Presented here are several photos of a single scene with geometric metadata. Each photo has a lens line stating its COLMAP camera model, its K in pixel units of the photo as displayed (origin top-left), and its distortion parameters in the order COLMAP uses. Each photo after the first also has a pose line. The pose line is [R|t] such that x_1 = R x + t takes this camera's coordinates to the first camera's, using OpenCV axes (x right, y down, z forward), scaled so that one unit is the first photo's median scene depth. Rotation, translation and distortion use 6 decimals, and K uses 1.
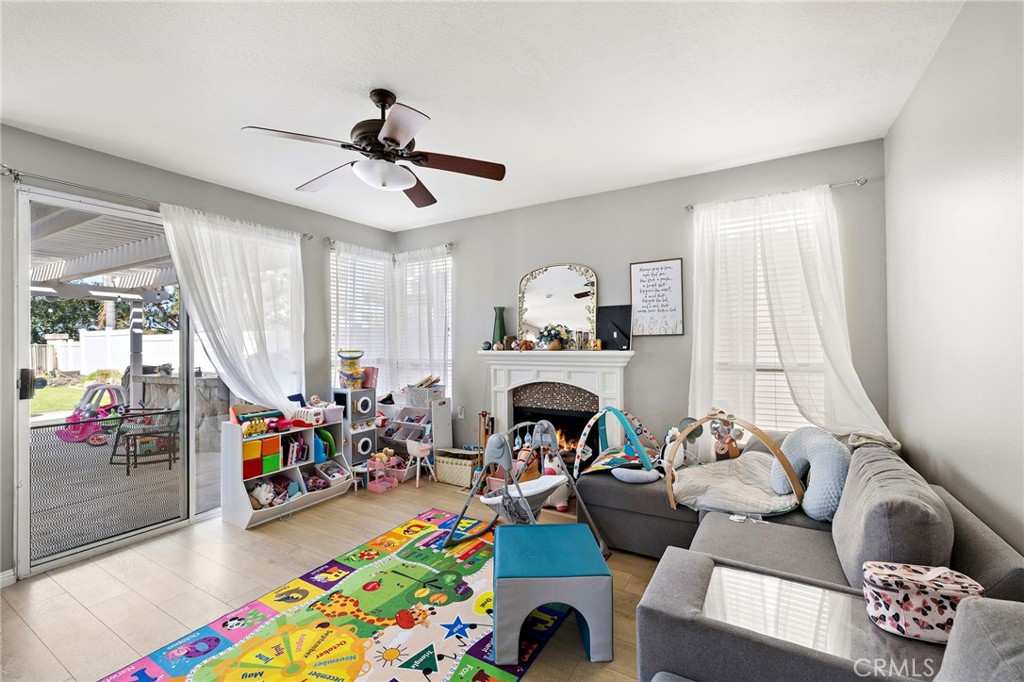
lens RADIAL K [[428.2, 0, 514.3], [0, 428.2, 341.3], [0, 0, 1]] dist [0.003796, -0.000092]
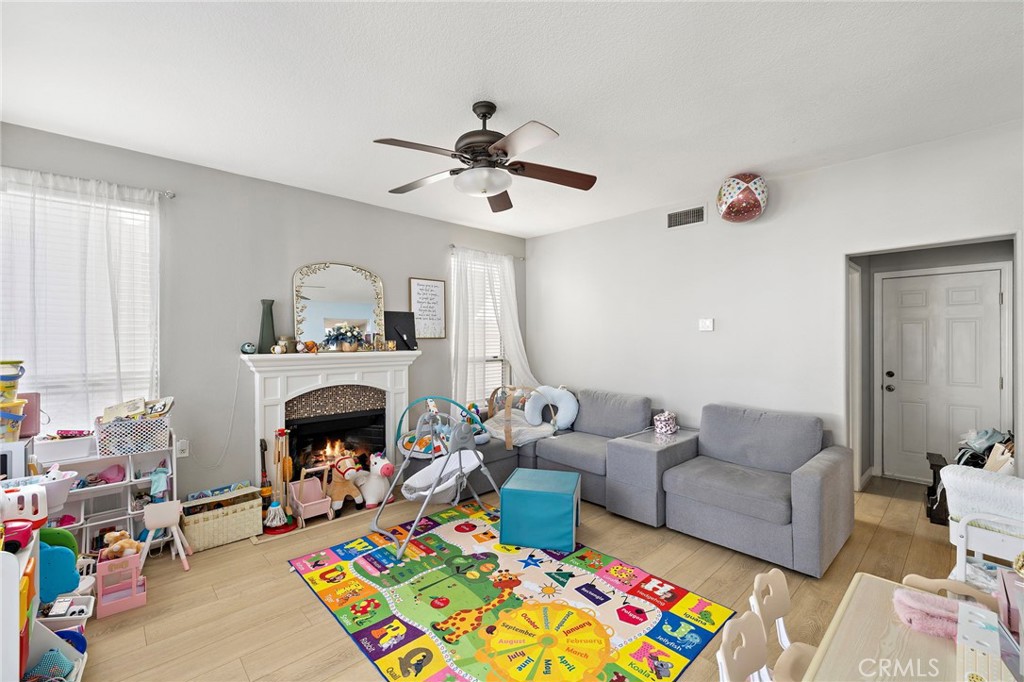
lens RADIAL K [[428.2, 0, 514.7], [0, 428.2, 341.6], [0, 0, 1]] dist [0.003796, -0.000092]
pose [[0.280521, 0.002864, 0.959844, -0.921975], [0.001784, 0.999992, -0.003505, 0.001681], [-0.959846, 0.002695, 0.280514, 0.447347]]
